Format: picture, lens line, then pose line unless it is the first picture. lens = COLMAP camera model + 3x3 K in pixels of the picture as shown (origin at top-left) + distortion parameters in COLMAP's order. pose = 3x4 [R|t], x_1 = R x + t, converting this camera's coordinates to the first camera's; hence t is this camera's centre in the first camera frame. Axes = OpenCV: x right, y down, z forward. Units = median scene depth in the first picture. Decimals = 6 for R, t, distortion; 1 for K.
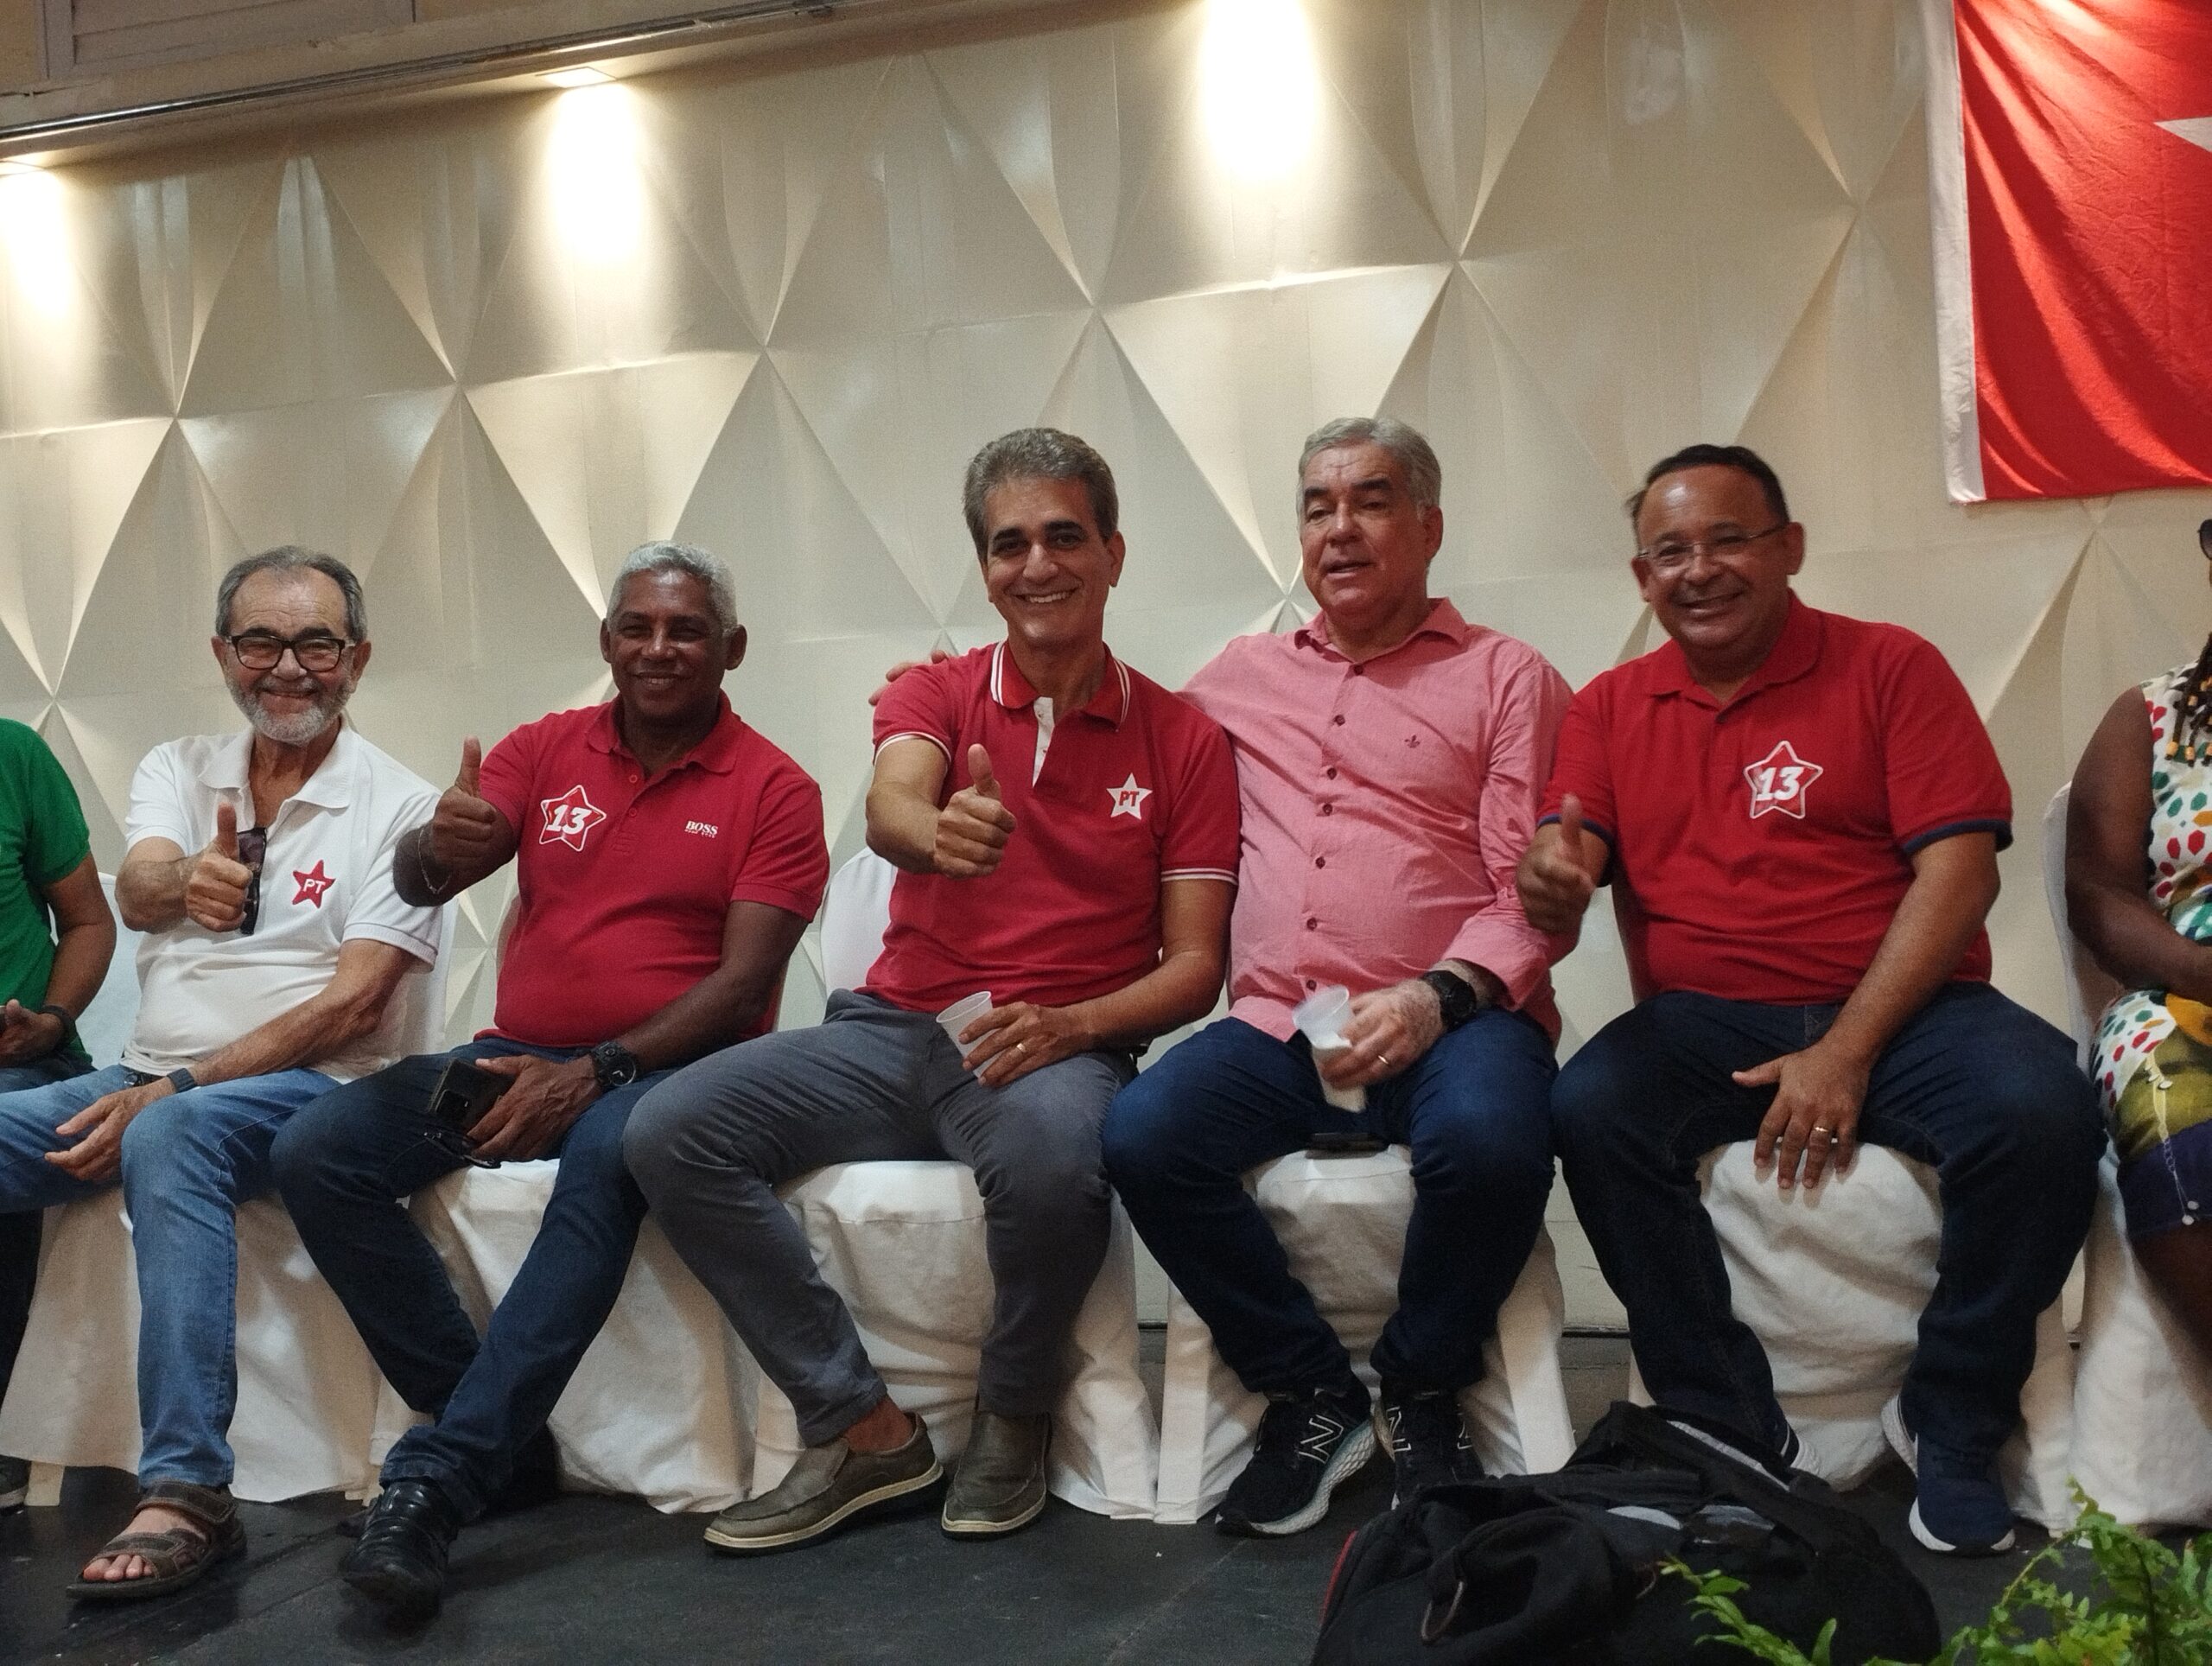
lens RADIAL K [[2704.5, 0, 1107.1], [0, 2704.5, 817.8], [0, 0, 1]] dist [0.126736, -0.233418]
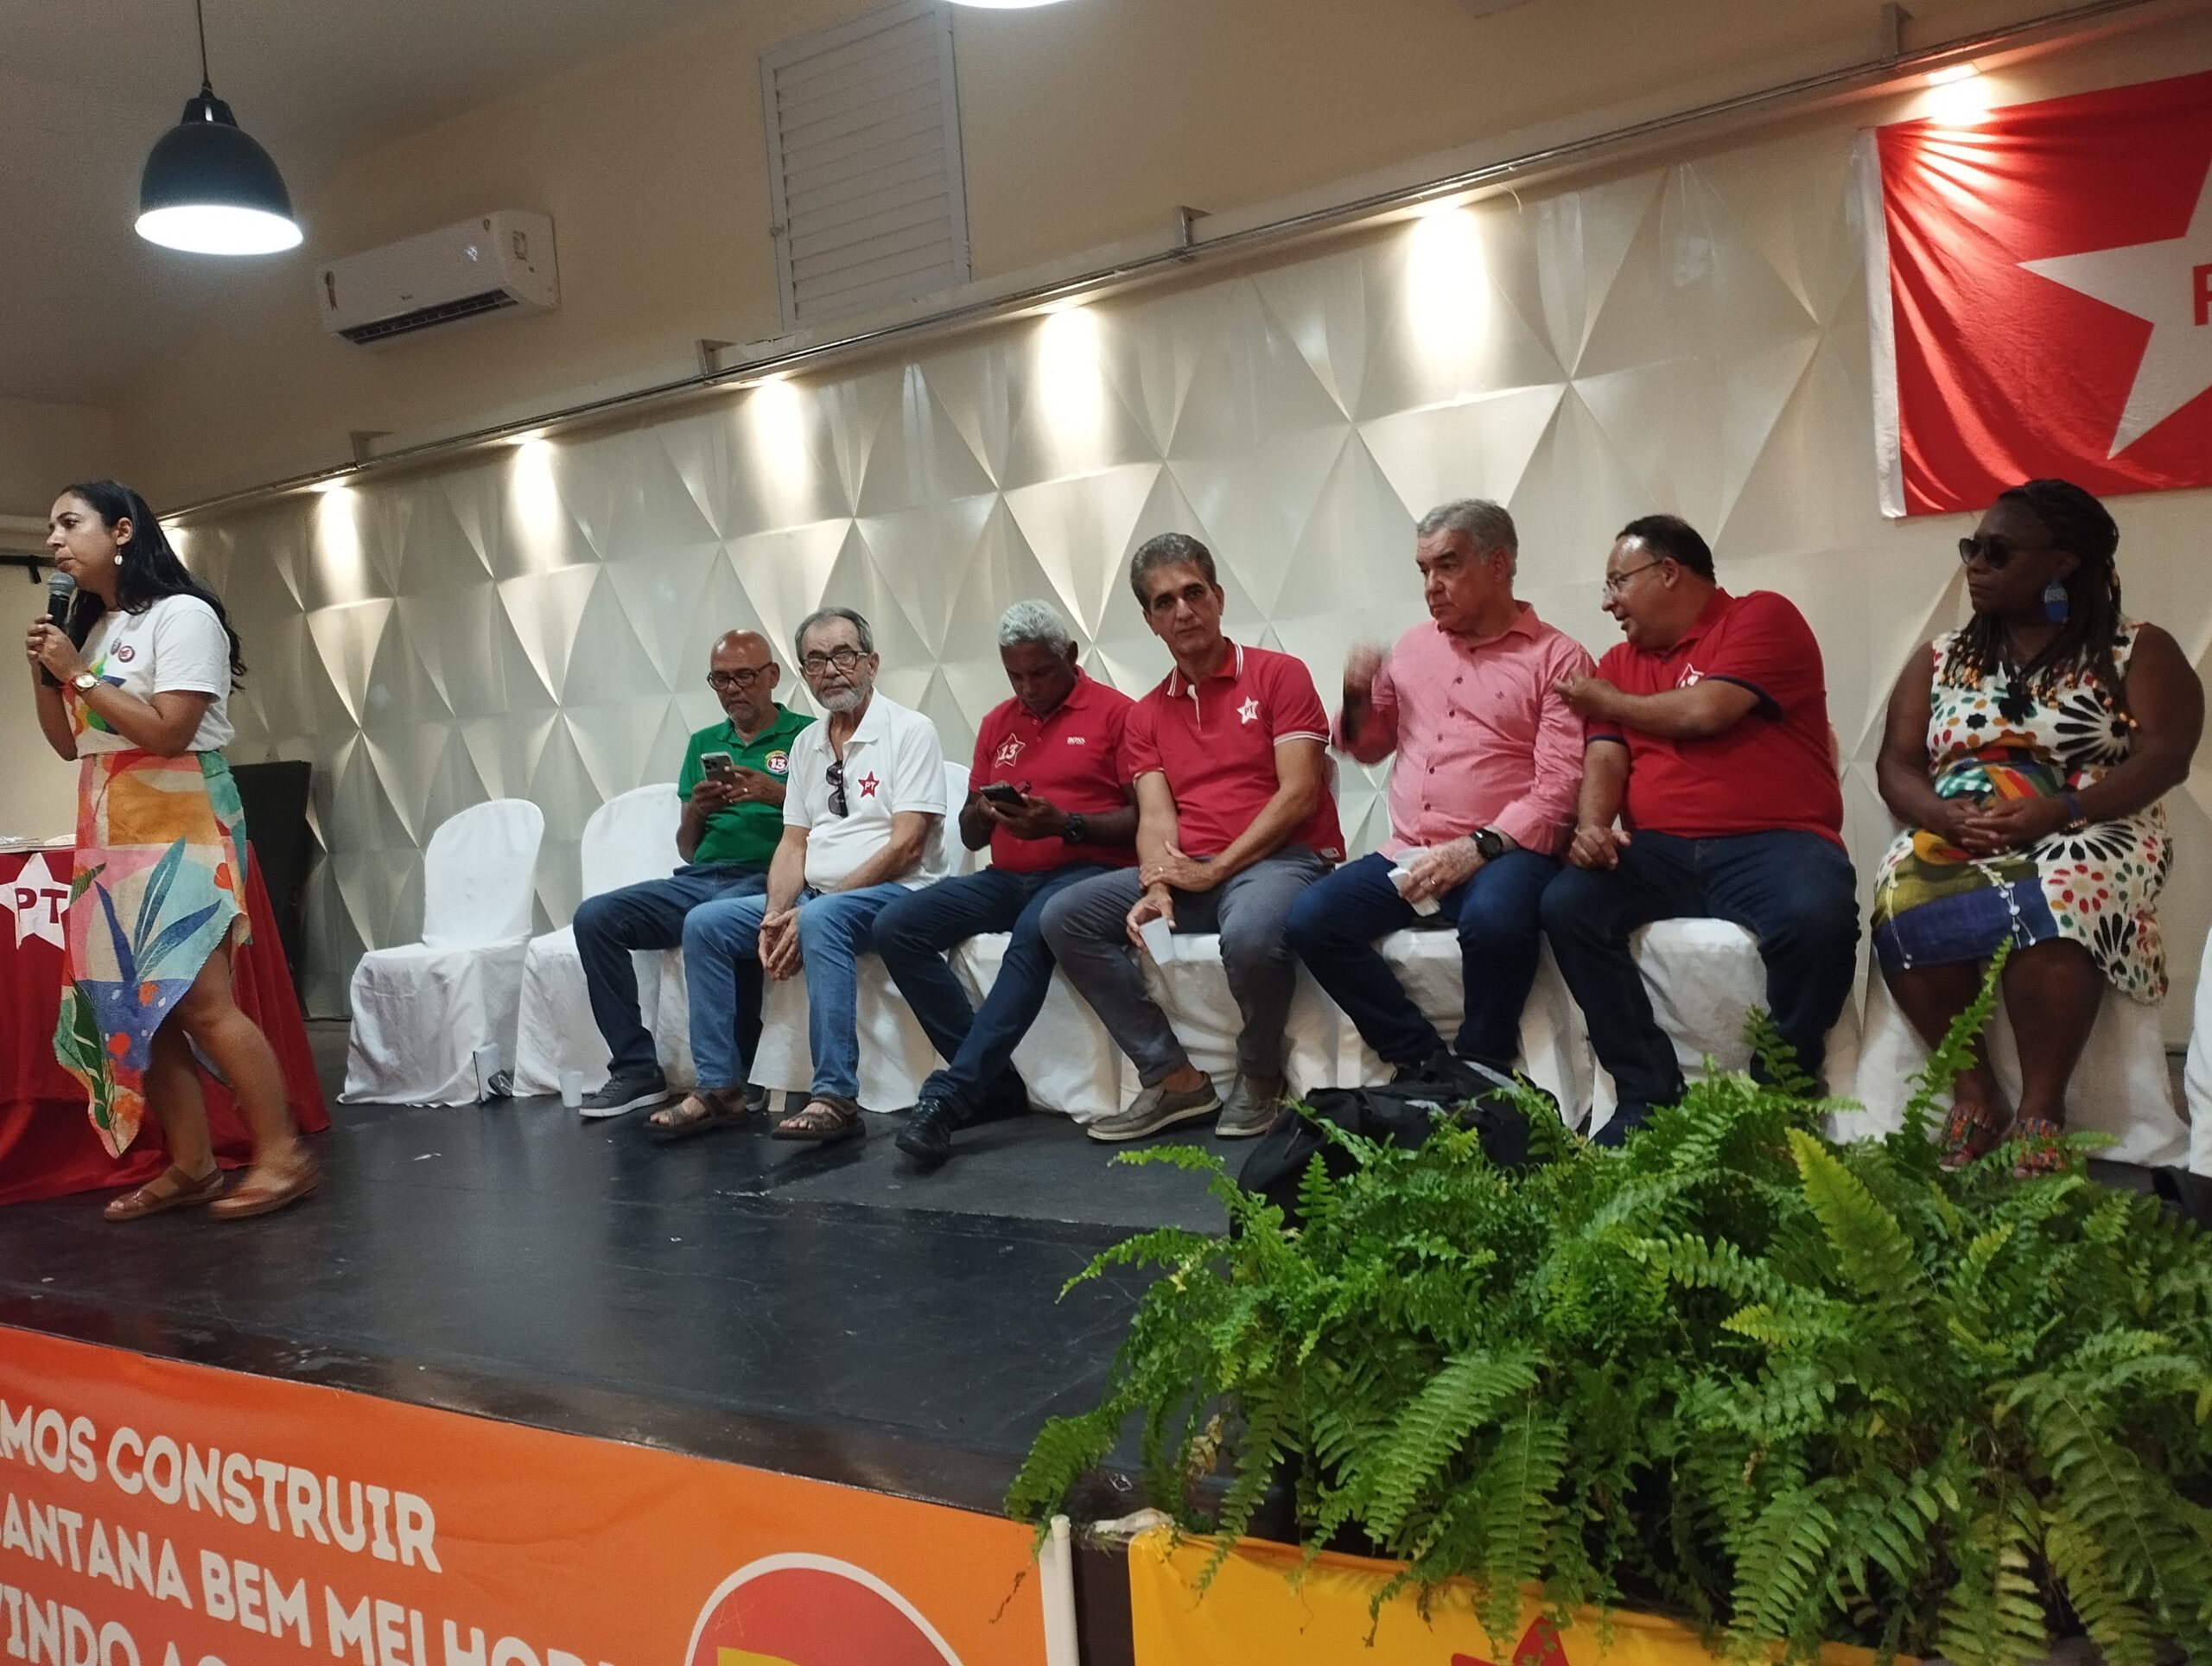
lens RADIAL K [[1785.2, 0, 1103.0], [0, 1785.2, 827.4], [0, 0, 1]] dist [0.091143, -0.128118]
pose [[0.968668, -0.011982, -0.248070, 0.158505], [0.026407, 0.998142, 0.054905, -0.008800], [0.246951, -0.059736, 0.967185, -0.148948]]
